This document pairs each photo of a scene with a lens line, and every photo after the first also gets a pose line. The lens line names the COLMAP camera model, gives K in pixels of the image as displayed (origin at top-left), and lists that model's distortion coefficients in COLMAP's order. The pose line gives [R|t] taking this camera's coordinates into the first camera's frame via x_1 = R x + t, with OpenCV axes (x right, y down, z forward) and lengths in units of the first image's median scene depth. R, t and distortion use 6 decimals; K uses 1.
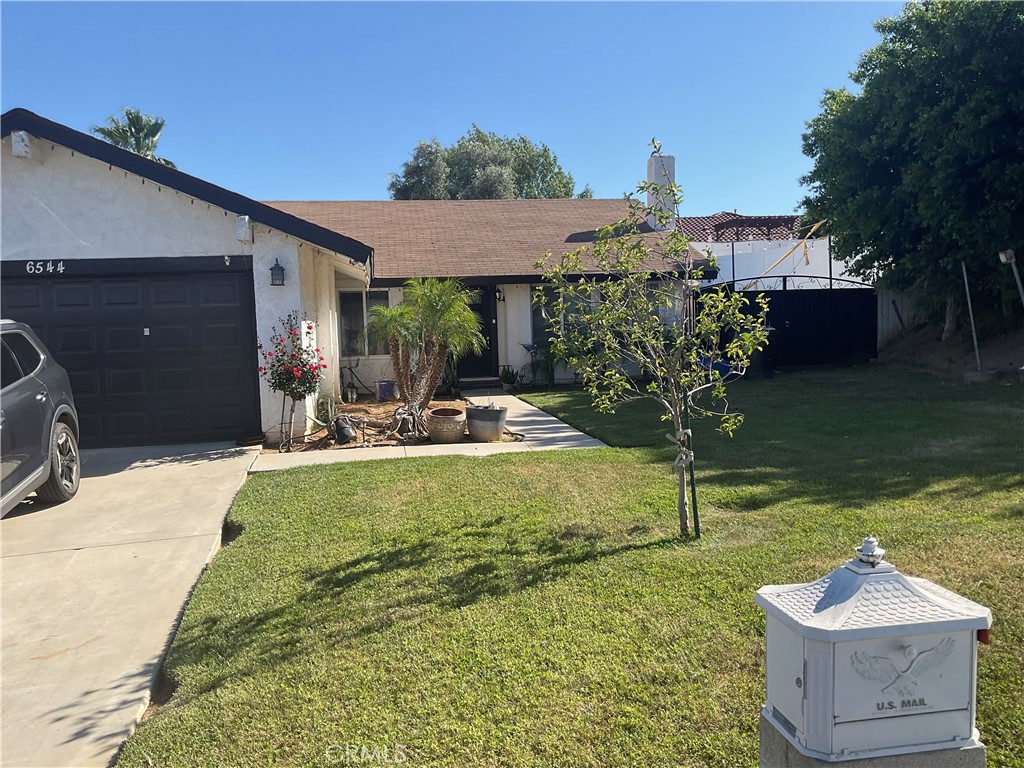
lens RADIAL K [[844.0, 0, 512.0], [0, 844.0, 384.0], [0, 0, 1]] dist [0.104138, -0.207418]
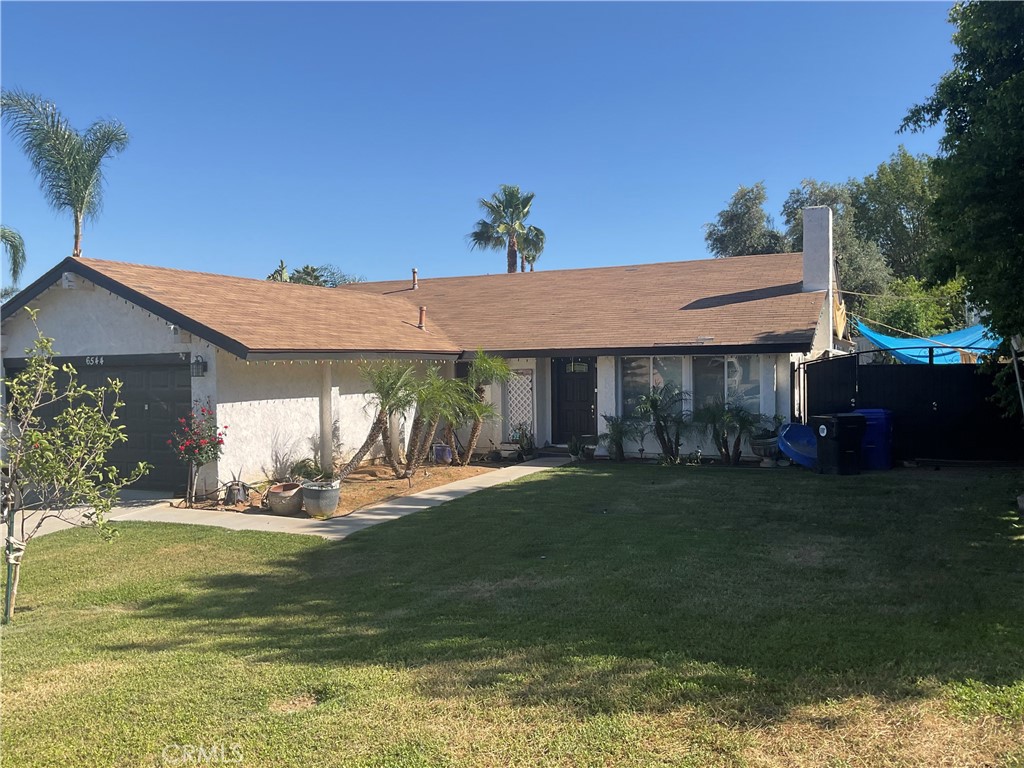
lens RADIAL K [[844.0, 0, 512.0], [0, 844.0, 384.0], [0, 0, 1]] dist [0.104138, -0.207418]
pose [[0.806519, 0.033798, -0.590242, 1.387656], [-0.052538, 0.998512, -0.014613, -0.175080], [0.588869, 0.042796, 0.807094, 0.371868]]
